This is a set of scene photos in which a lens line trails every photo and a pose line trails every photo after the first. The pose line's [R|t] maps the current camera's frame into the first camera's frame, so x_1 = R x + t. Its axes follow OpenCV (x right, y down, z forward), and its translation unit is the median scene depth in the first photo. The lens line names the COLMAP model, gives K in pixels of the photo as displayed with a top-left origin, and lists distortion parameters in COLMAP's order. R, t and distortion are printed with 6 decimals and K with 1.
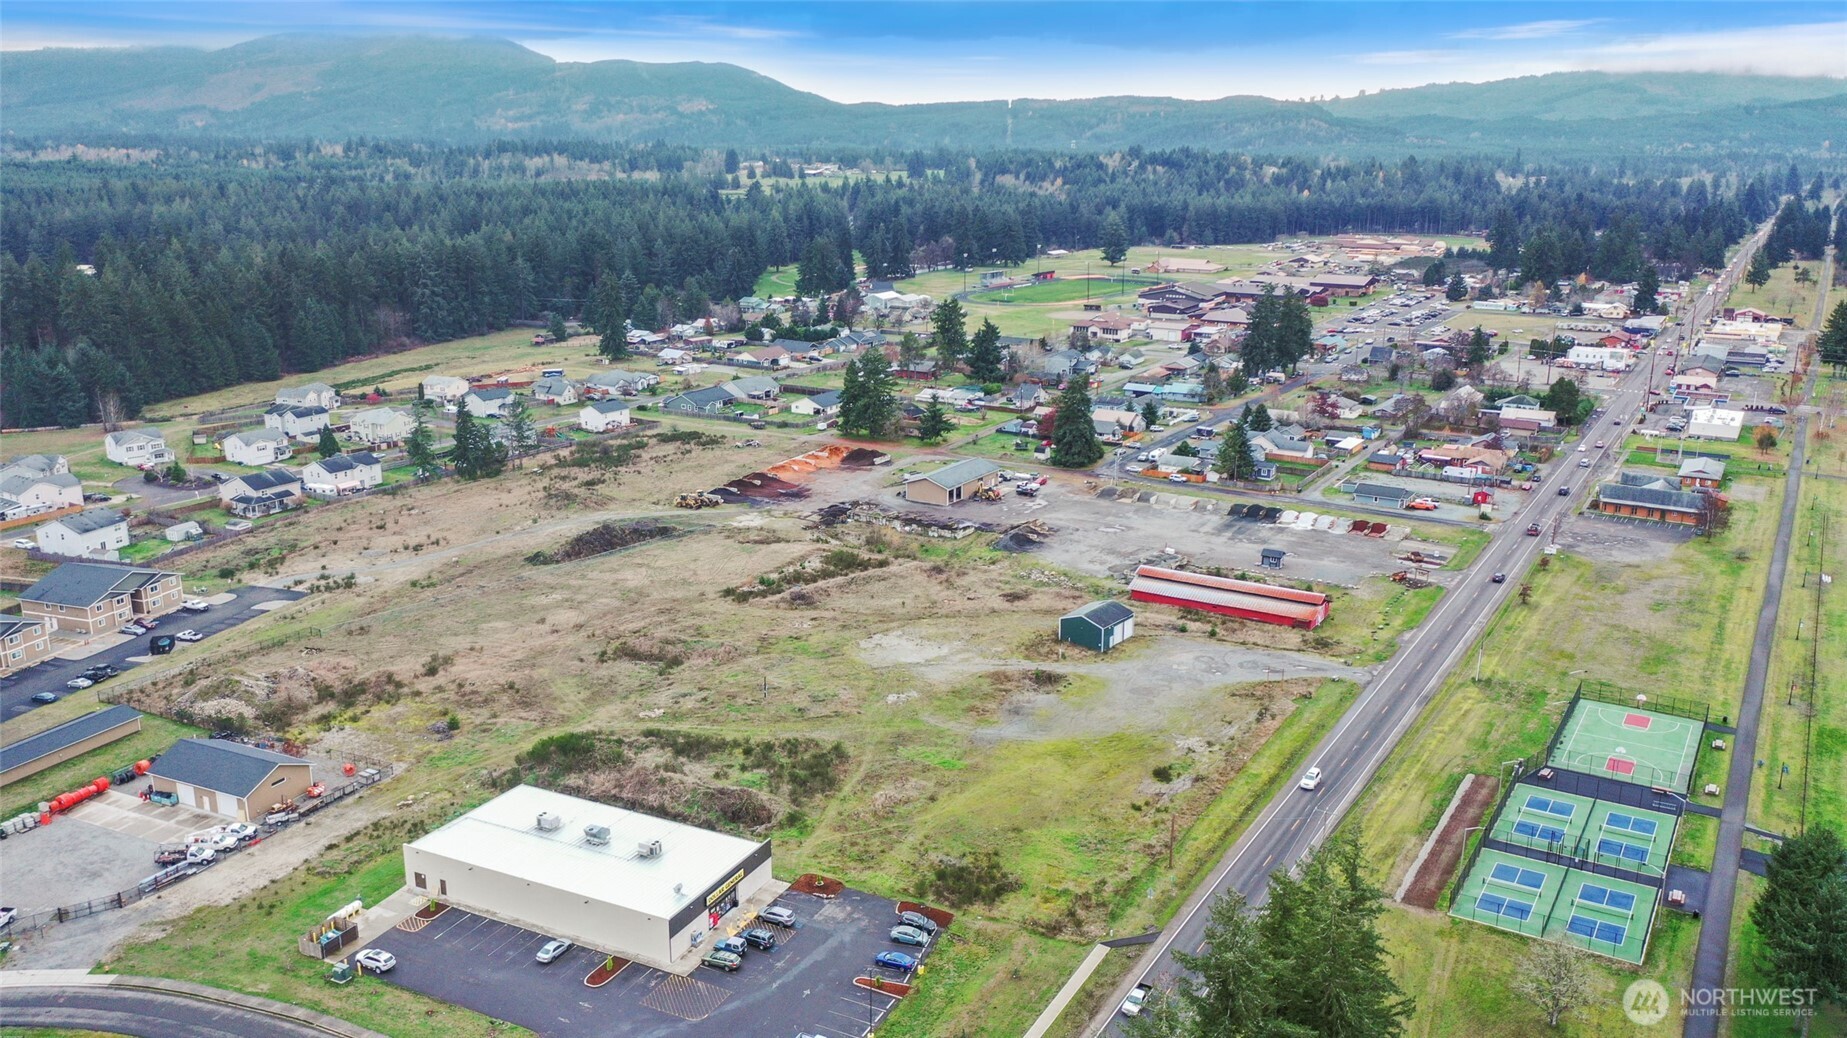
lens RADIAL K [[1473.0, 0, 923.5], [0, 1473.0, 519.0], [0, 0, 1]] dist [0.014197, 0.000832]
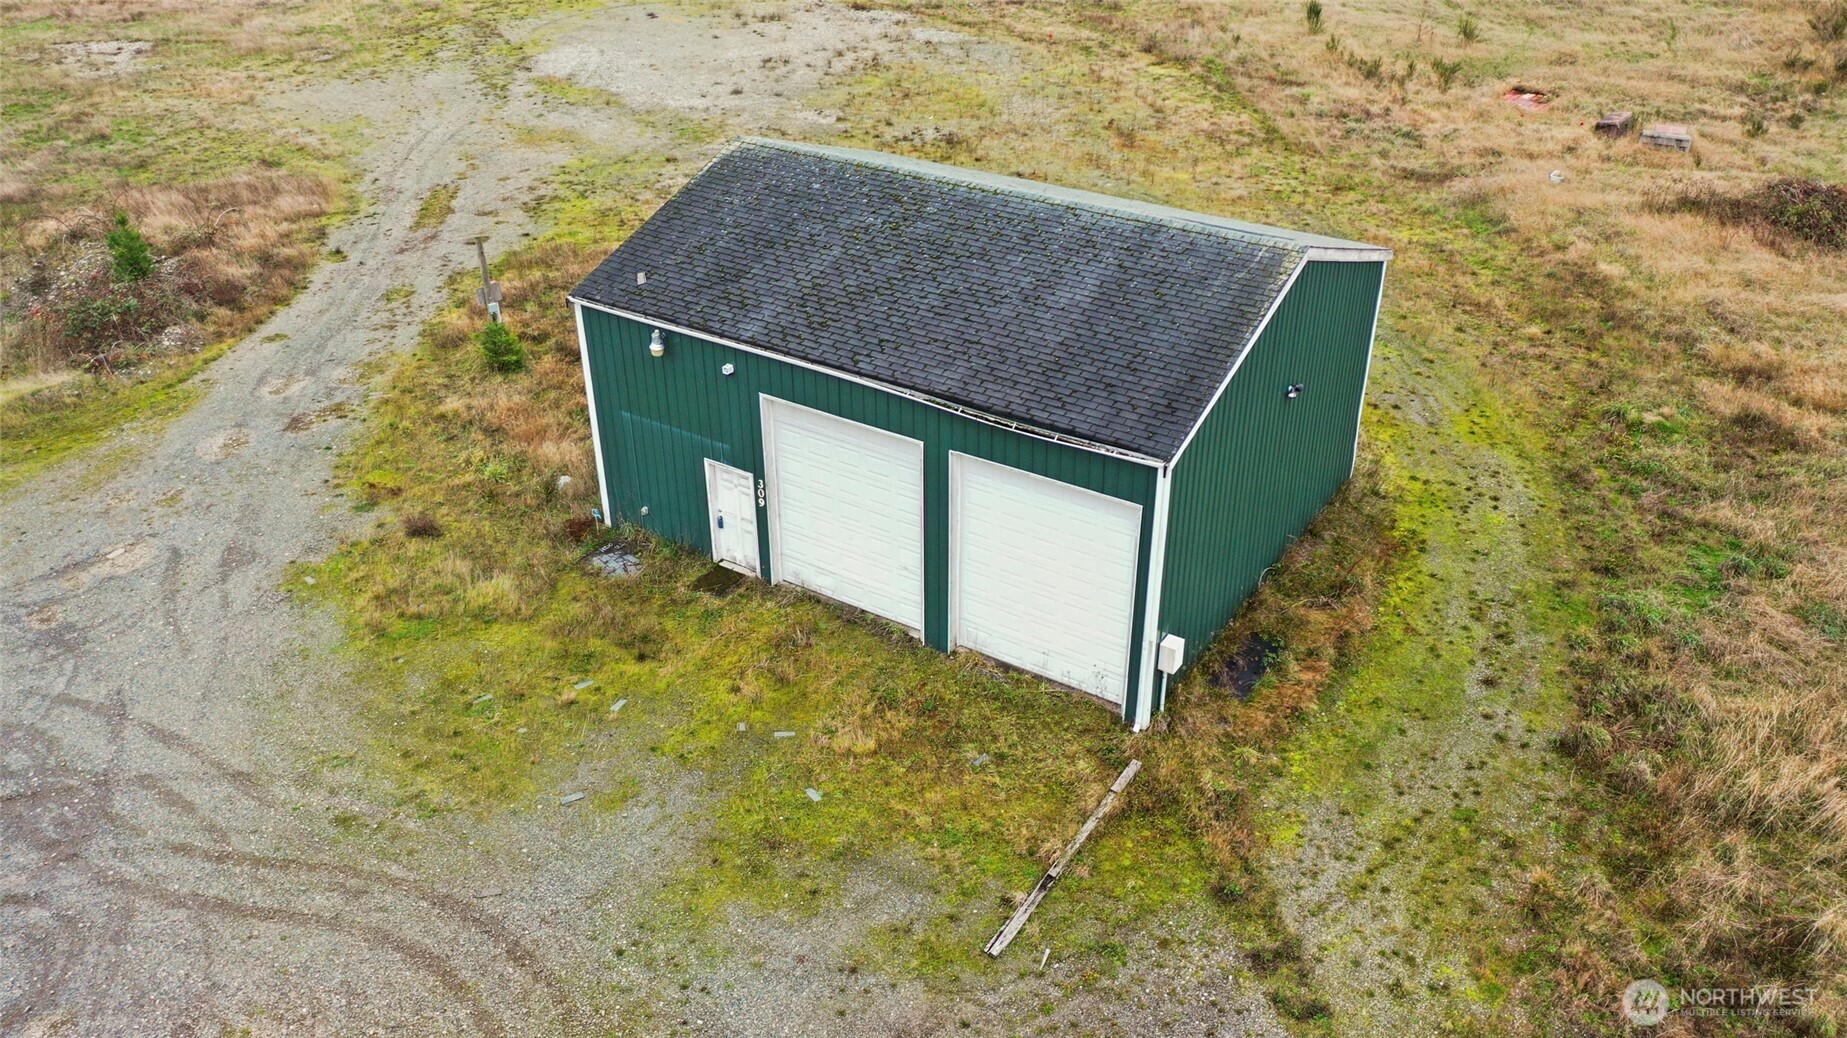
lens RADIAL K [[1473.0, 0, 923.5], [0, 1473.0, 519.0], [0, 0, 1]] dist [0.014197, 0.000832]
pose [[0.084565, 0.510786, -0.855539, 0.206403], [-0.255982, 0.840934, 0.476764, 0.034539], [0.962975, 0.178685, 0.201866, 0.976060]]
